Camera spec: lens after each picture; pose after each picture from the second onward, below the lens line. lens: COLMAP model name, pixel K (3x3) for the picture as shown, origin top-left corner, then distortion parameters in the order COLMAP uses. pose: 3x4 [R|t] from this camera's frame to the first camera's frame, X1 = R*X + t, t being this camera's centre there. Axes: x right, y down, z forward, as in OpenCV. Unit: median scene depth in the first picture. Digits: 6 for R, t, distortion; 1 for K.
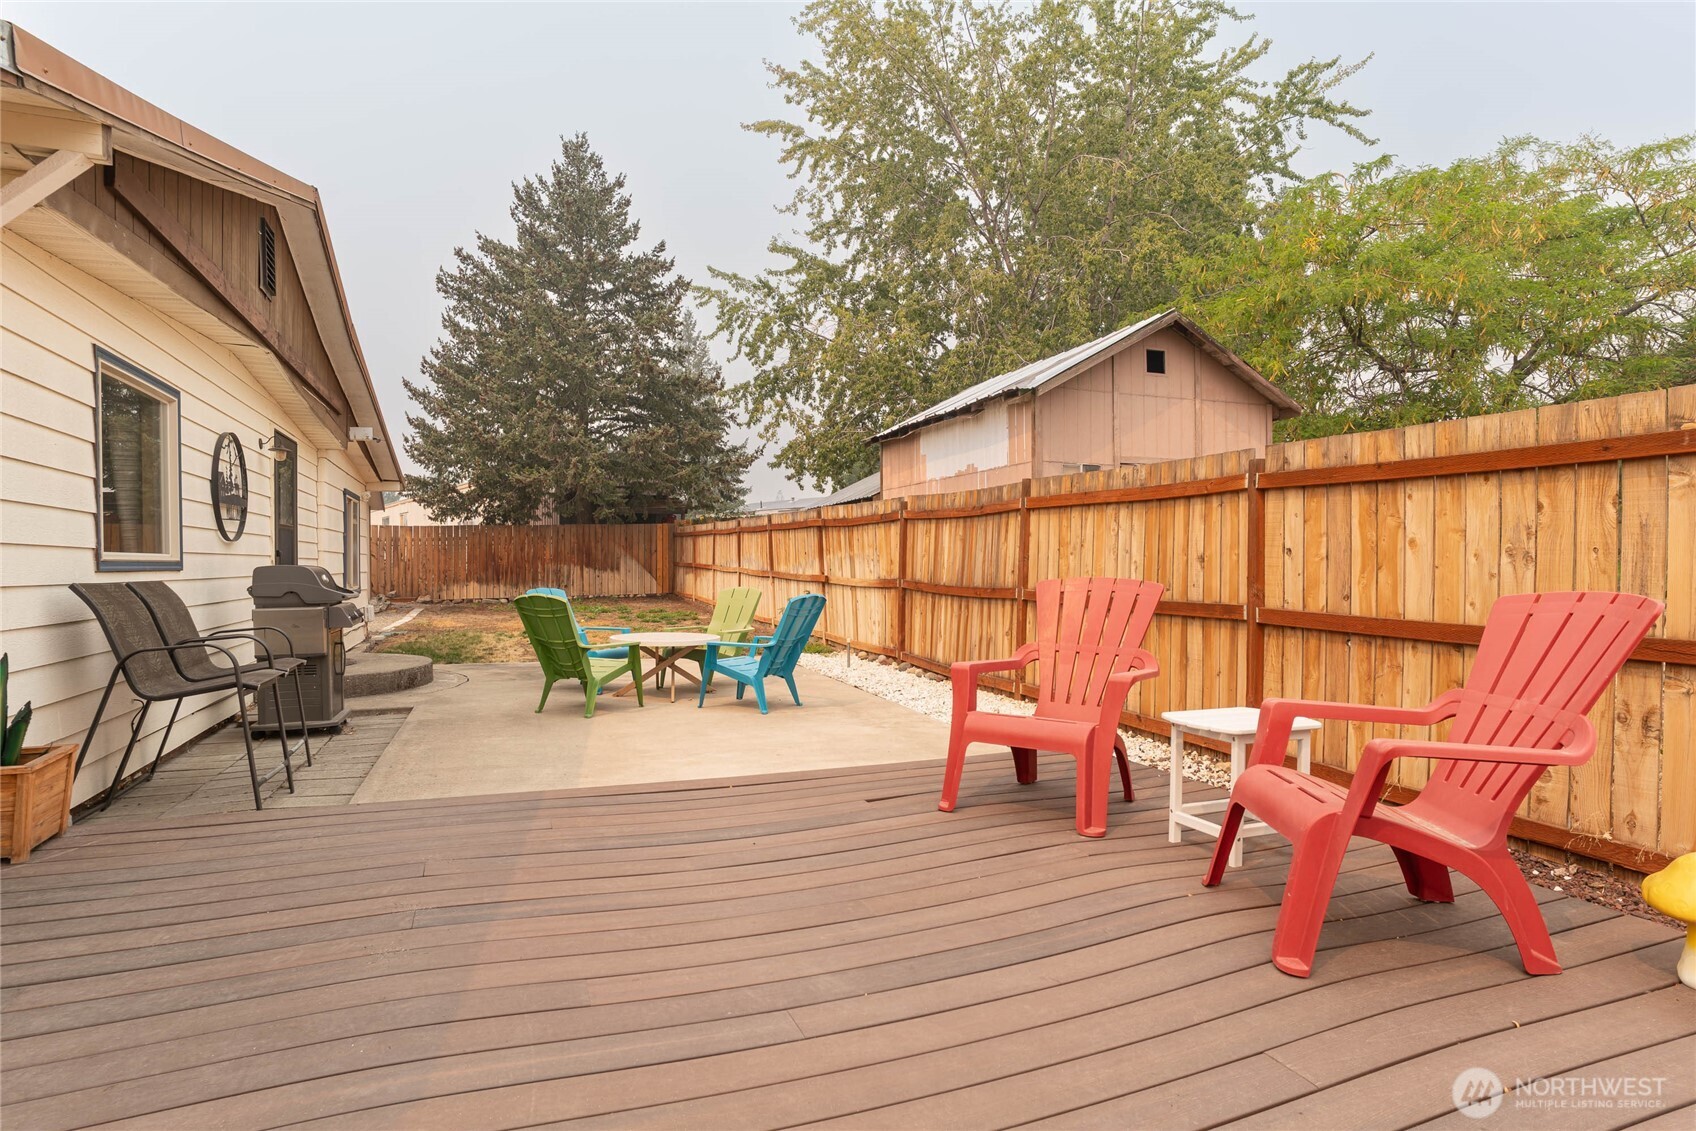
lens RADIAL K [[915.4, 0, 848.0], [0, 915.4, 565.5], [0, 0, 1]] dist [-0.082129, 0.056324]
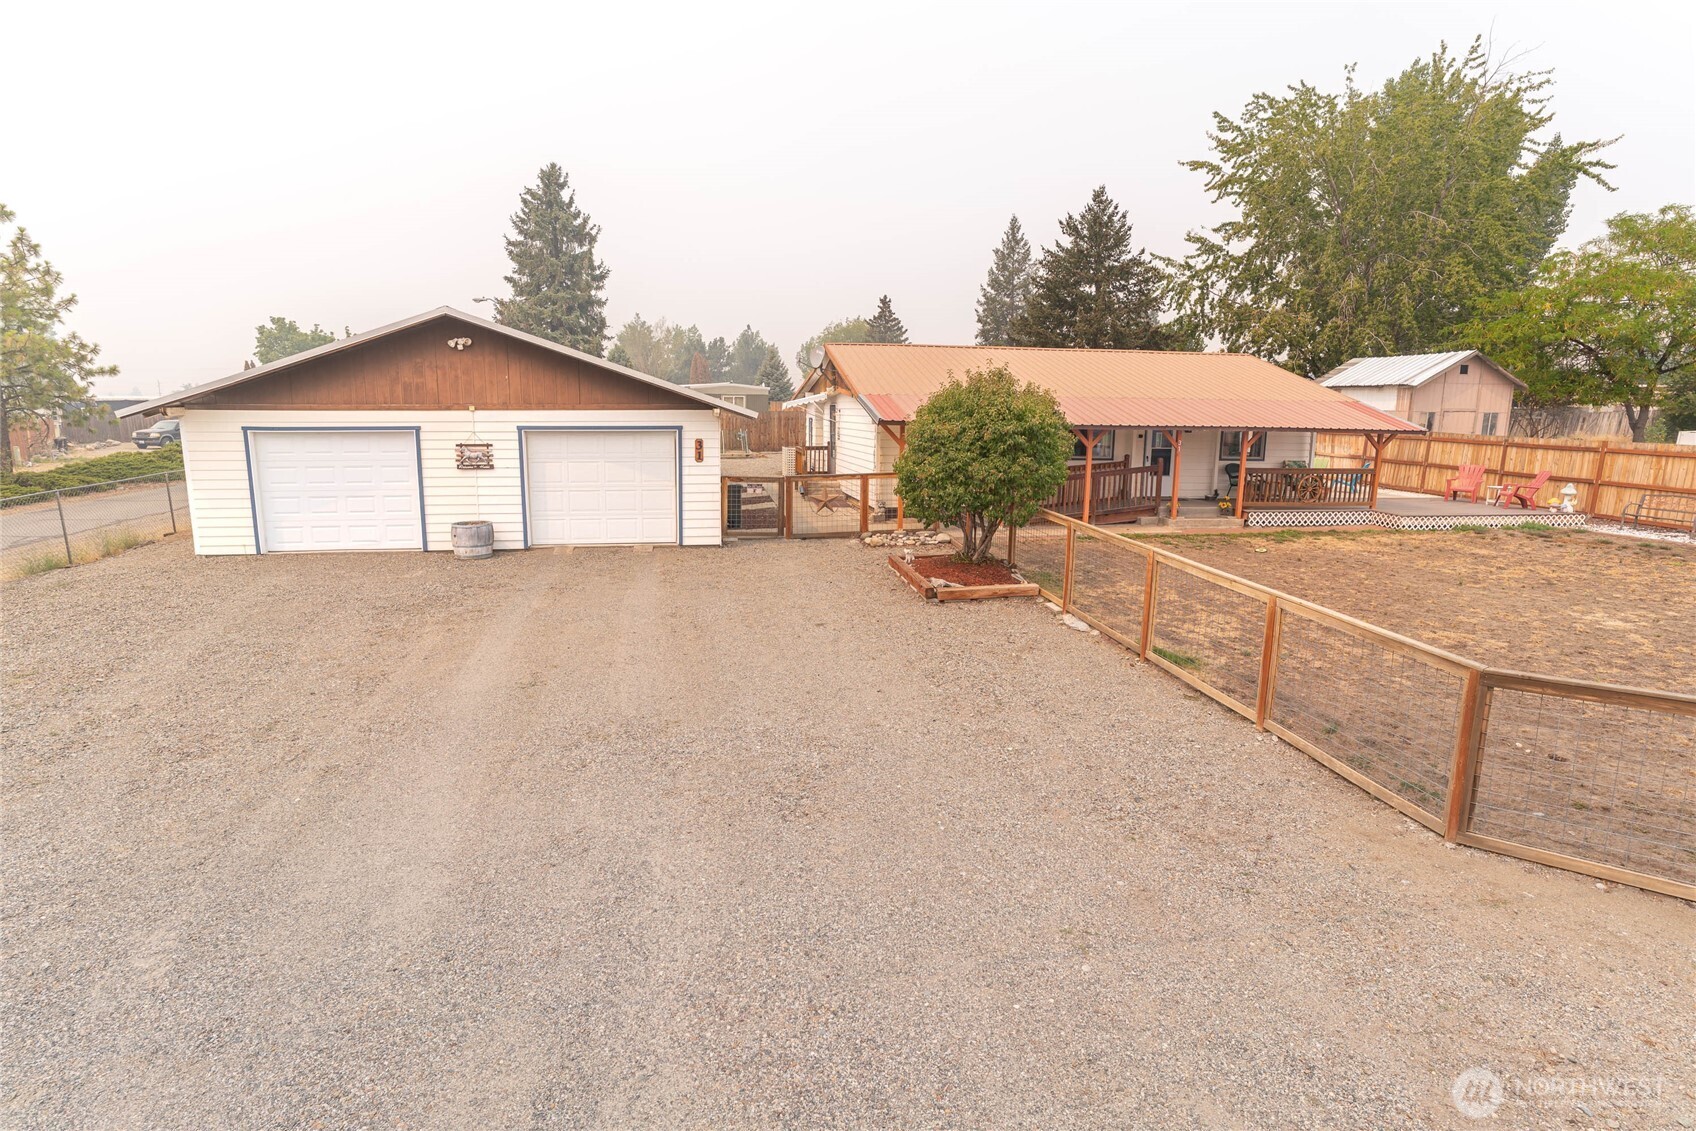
lens RADIAL K [[867.6, 0, 848.0], [0, 867.6, 565.5], [0, 0, 1]] dist [-0.073069, 0.043975]
pose [[0.978462, 0.050127, -0.200250, -0.438836], [-0.013642, 0.983650, 0.179572, -0.046550], [0.205977, -0.172973, 0.963148, -0.891983]]
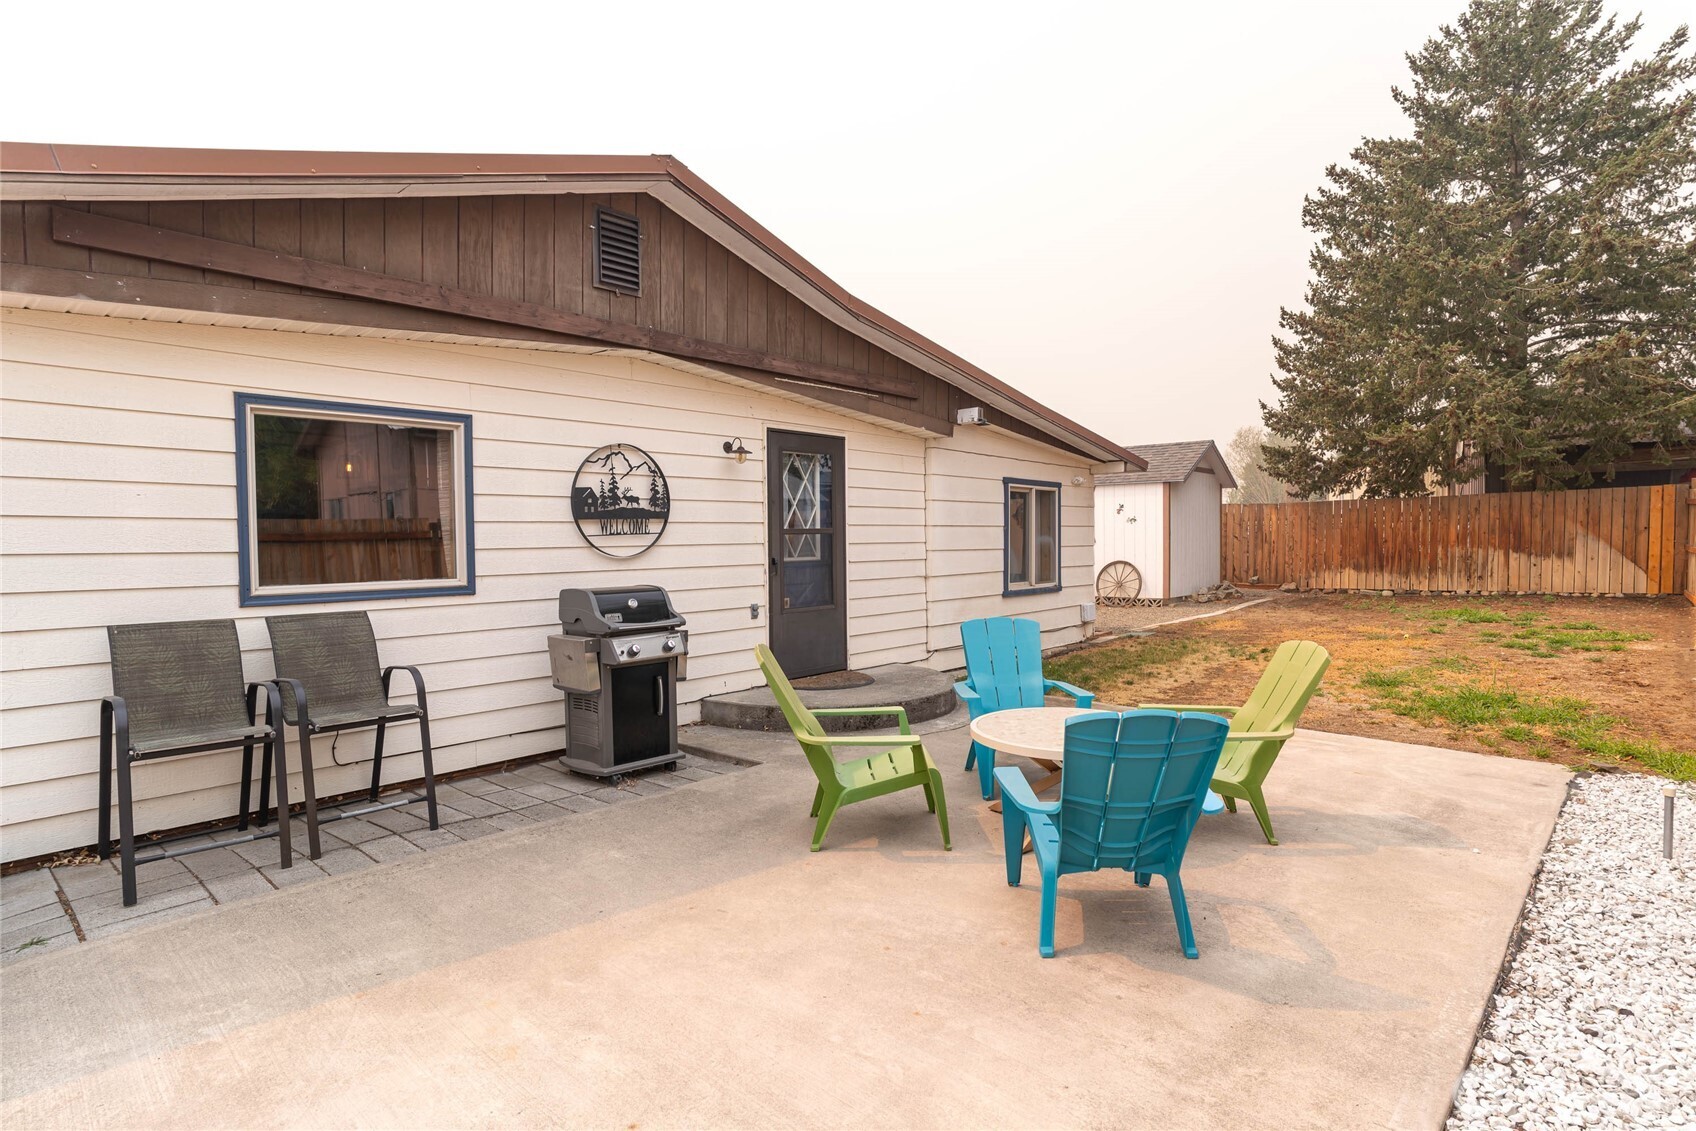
lens RADIAL K [[889.6, 0, 848.0], [0, 889.6, 565.5], [0, 0, 1]] dist [-0.053433, 0.041582]
pose [[0.469885, 0.028206, -0.882277, 0.080341], [0.004392, 0.999402, 0.034290, -0.014282], [0.882717, -0.019988, 0.469480, 0.218868]]
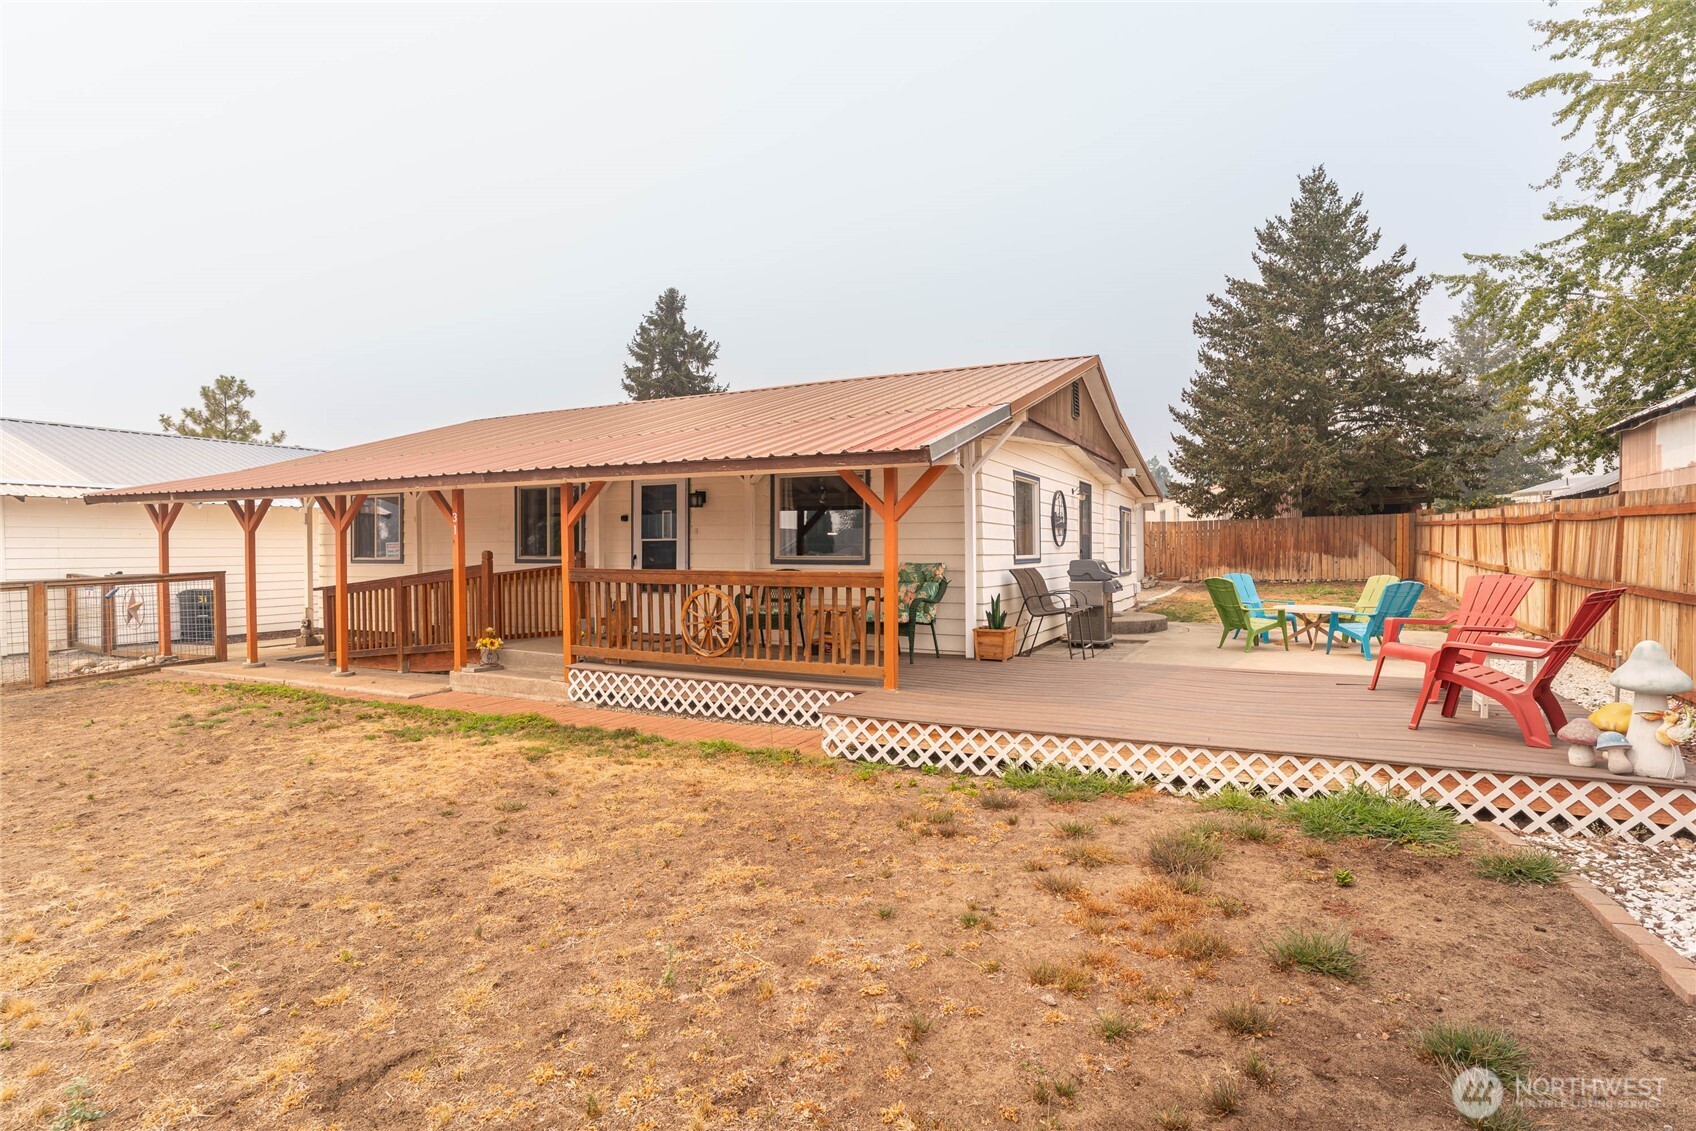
lens RADIAL K [[889.6, 0, 848.0], [0, 889.6, 565.5], [0, 0, 1]] dist [-0.053433, 0.041582]
pose [[0.677708, 0.013257, -0.735211, 0.121063], [0.001863, 0.999803, 0.019745, -0.007271], [0.735329, -0.014750, 0.677550, -0.188718]]
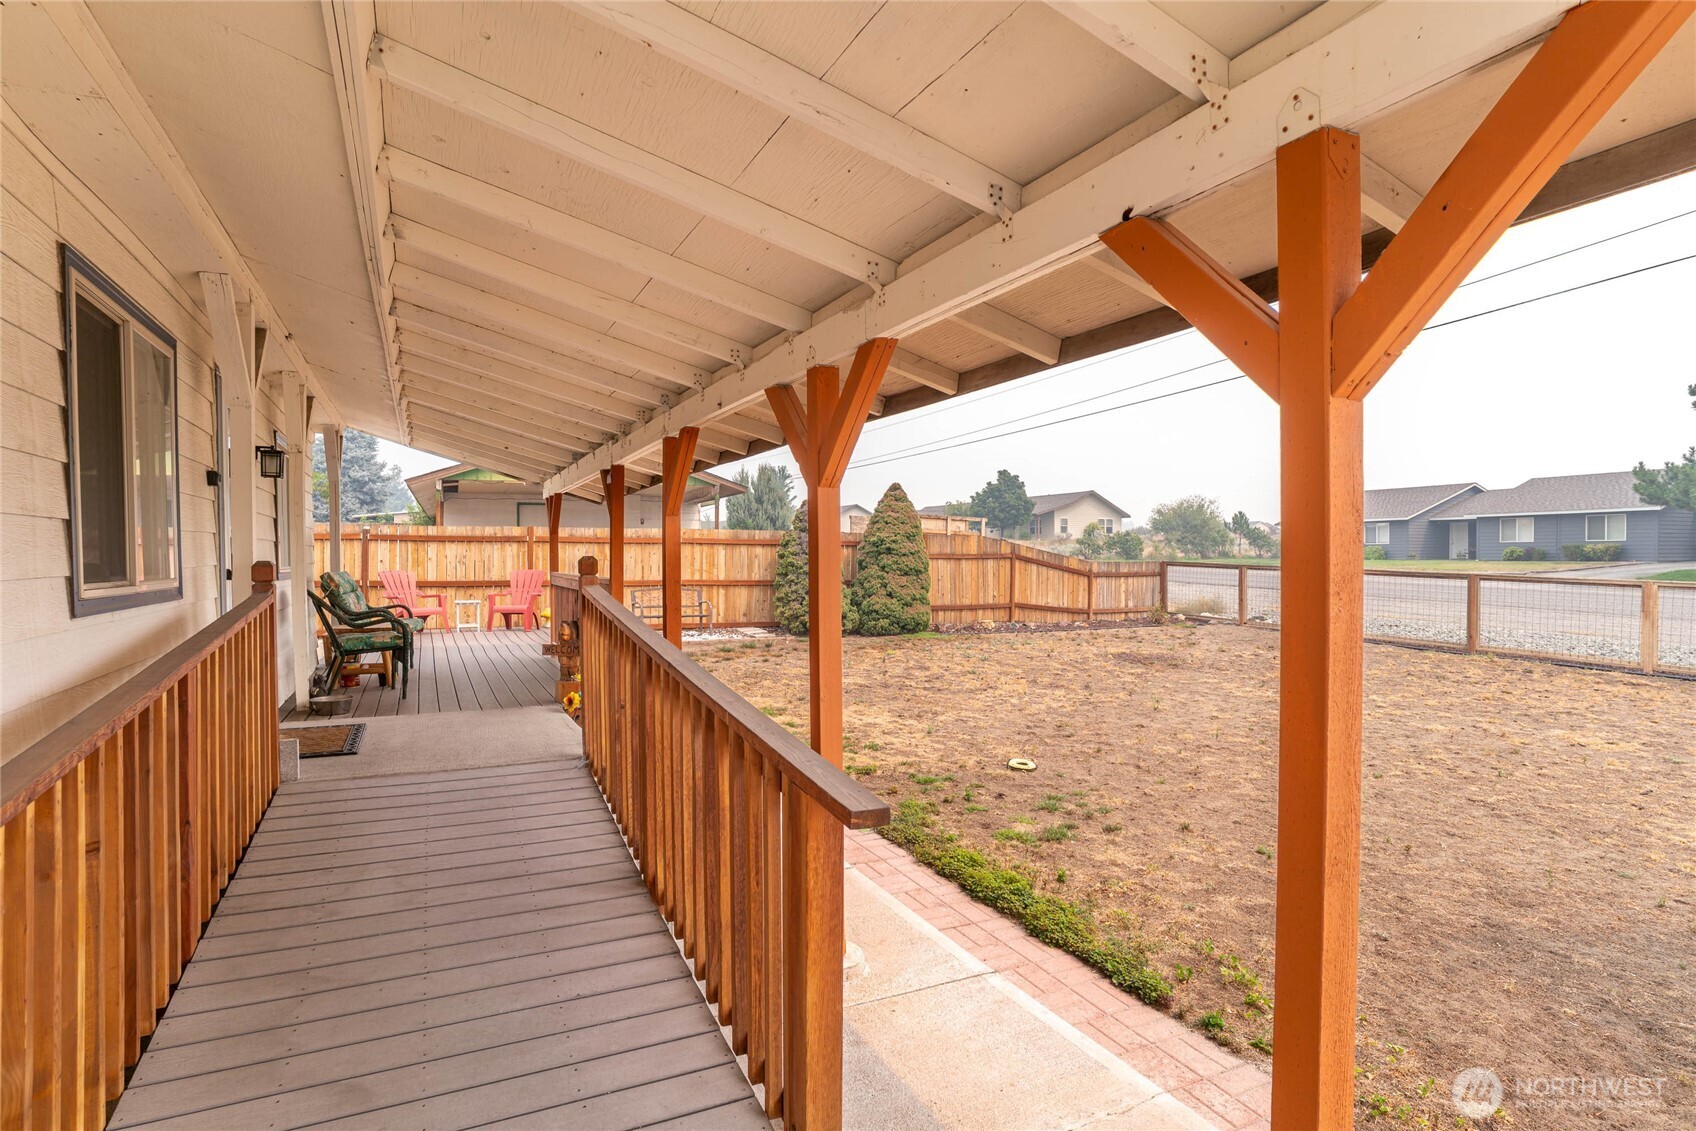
lens RADIAL K [[889.6, 0, 848.0], [0, 889.6, 565.5], [0, 0, 1]] dist [-0.053433, 0.041582]
pose [[-0.058539, -0.011166, 0.998223, -0.528139], [0.004583, 0.999924, 0.011453, -0.005900], [-0.998275, 0.005246, -0.058483, -0.078984]]
